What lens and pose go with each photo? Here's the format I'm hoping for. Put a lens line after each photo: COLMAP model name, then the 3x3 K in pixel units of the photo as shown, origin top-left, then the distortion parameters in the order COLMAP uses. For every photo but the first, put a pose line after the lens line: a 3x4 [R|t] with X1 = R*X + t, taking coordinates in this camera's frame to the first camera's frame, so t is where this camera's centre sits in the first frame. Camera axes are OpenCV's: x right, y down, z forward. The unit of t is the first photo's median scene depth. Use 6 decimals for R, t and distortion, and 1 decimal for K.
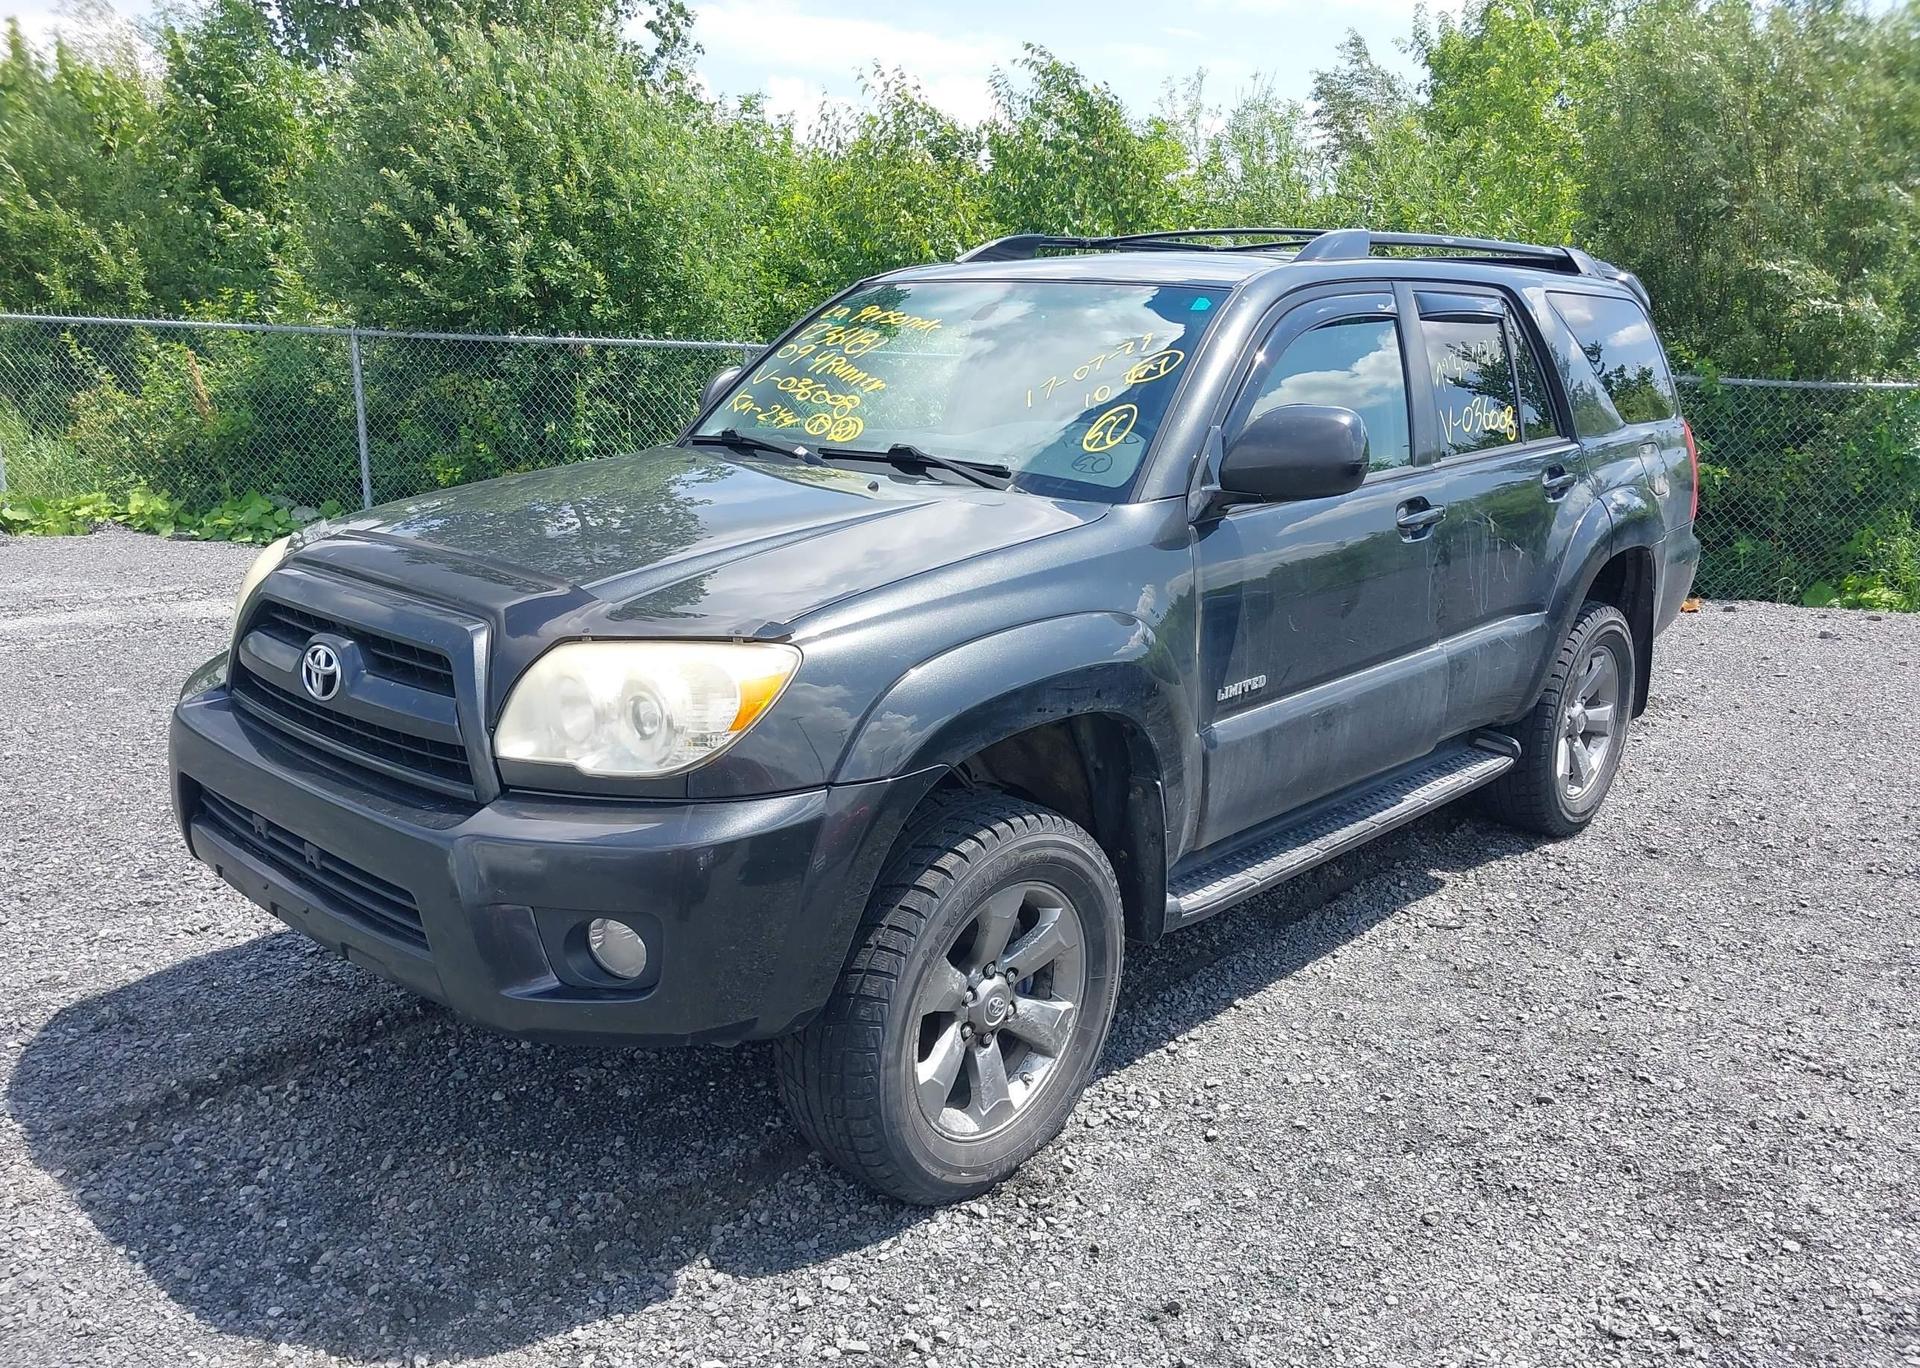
lens RADIAL K [[1482.3, 0, 960.0], [0, 1482.3, 684.0], [0, 0, 1]] dist [0.013232, -0.011243]
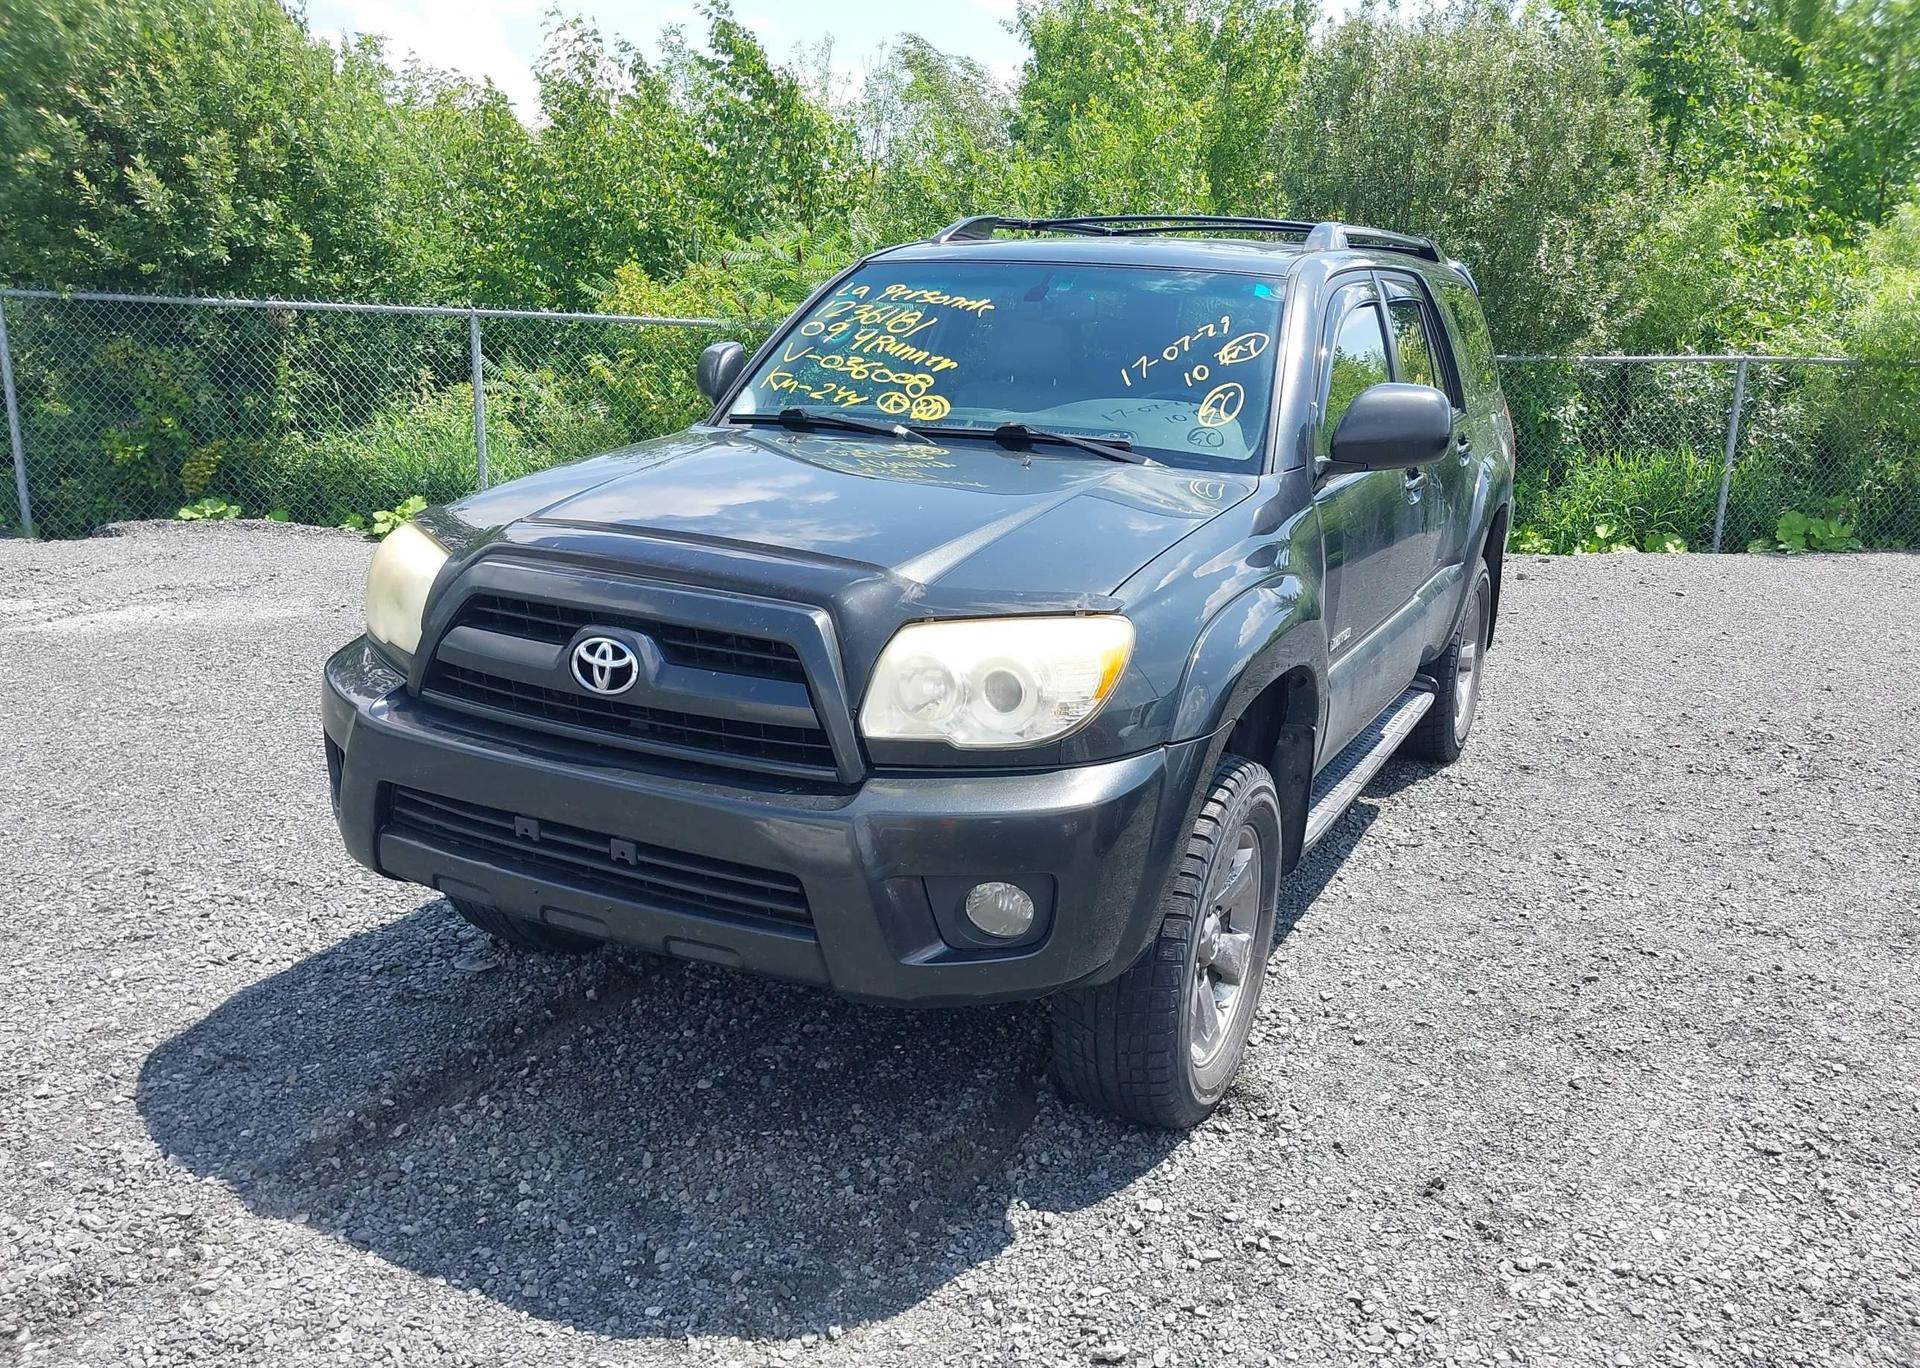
lens RADIAL K [[1485.7, 0, 960.0], [0, 1485.7, 684.0], [0, 0, 1]] dist [0.006298, 0.007618]
pose [[0.964699, -0.054860, 0.257576, -0.397230], [0.049167, 0.998384, 0.028499, -0.010764], [-0.258724, -0.014829, 0.965838, -0.002906]]
